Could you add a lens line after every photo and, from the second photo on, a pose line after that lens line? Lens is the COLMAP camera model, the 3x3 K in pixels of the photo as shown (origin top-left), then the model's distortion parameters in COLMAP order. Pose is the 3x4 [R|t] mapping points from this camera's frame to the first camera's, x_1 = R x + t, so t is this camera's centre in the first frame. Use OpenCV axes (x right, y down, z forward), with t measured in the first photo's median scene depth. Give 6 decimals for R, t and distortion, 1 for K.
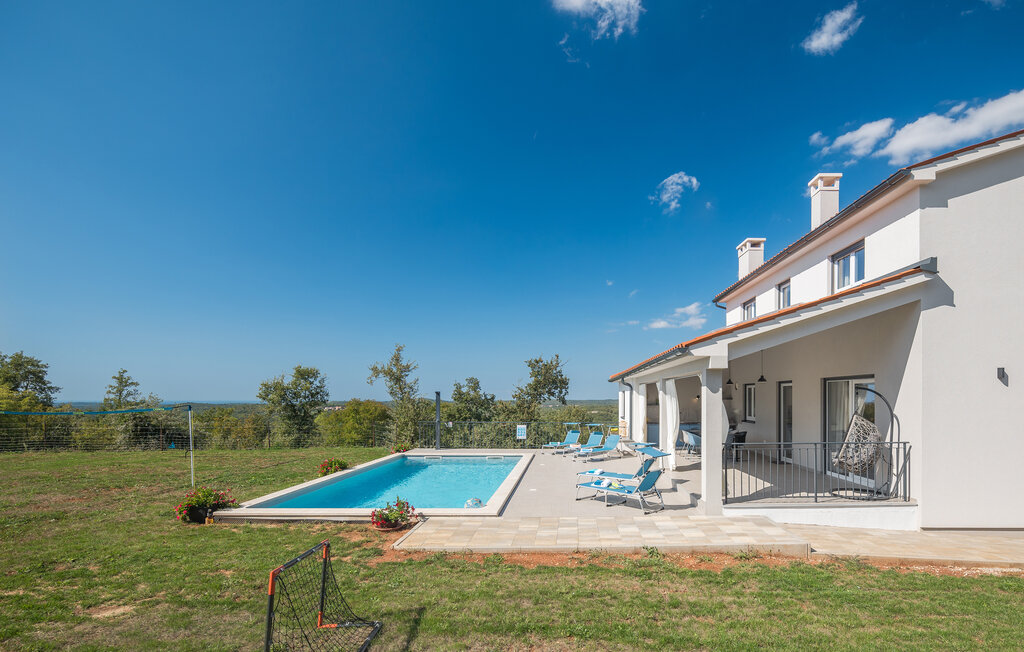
lens RADIAL K [[859.1, 0, 512.0], [0, 859.1, 326.0], [0, 0, 1]] dist [0.011634, 0.000366]
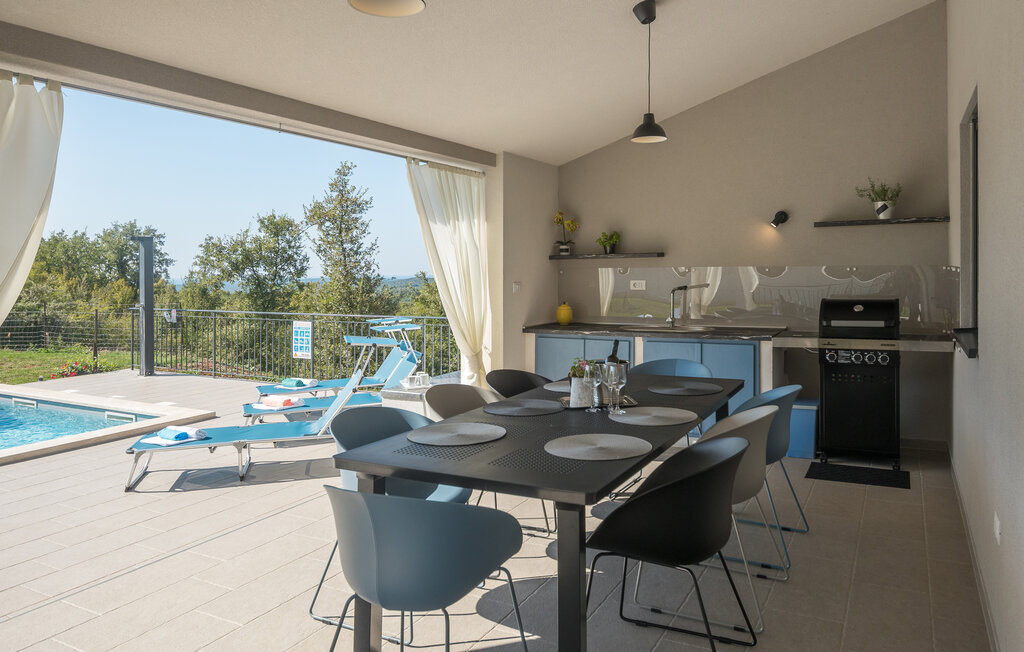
lens RADIAL K [[859.1, 0, 512.0], [0, 859.1, 326.0], [0, 0, 1]] dist [0.011634, 0.000366]
pose [[0.798700, 0.023633, -0.601265, 0.255239], [0.051212, 0.992933, 0.107056, 0.065226], [0.599546, -0.116298, 0.791846, 0.571854]]
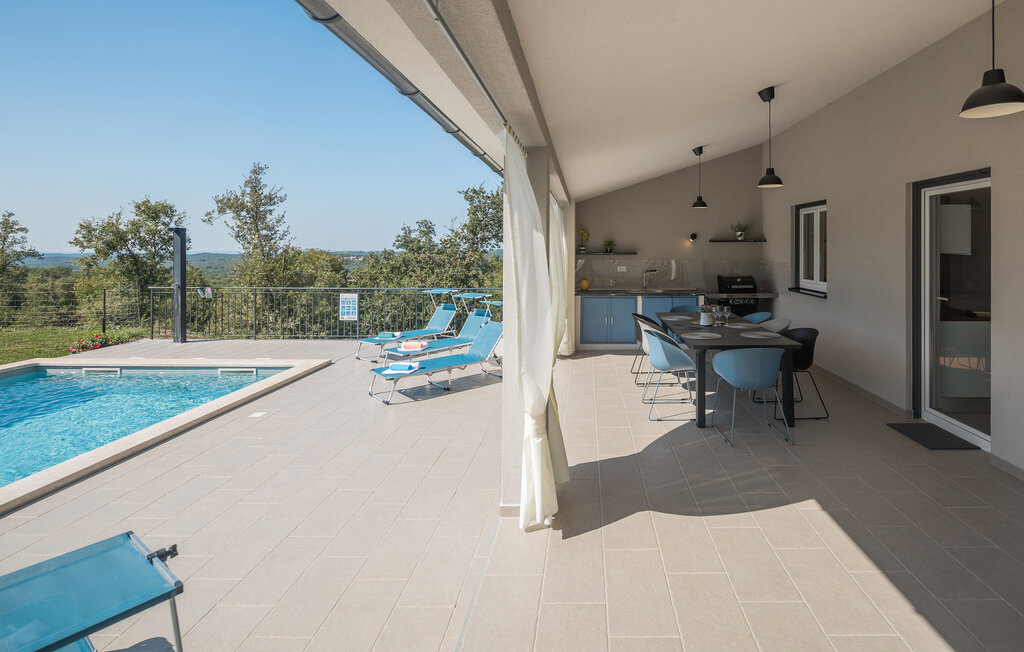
lens RADIAL K [[859.1, 0, 512.0], [0, 859.1, 326.0], [0, 0, 1]] dist [0.011634, 0.000366]
pose [[0.999778, -0.001100, -0.021034, 0.072742], [0.004737, 0.984797, 0.173646, 0.027897], [0.020523, -0.173707, 0.984583, 0.300718]]
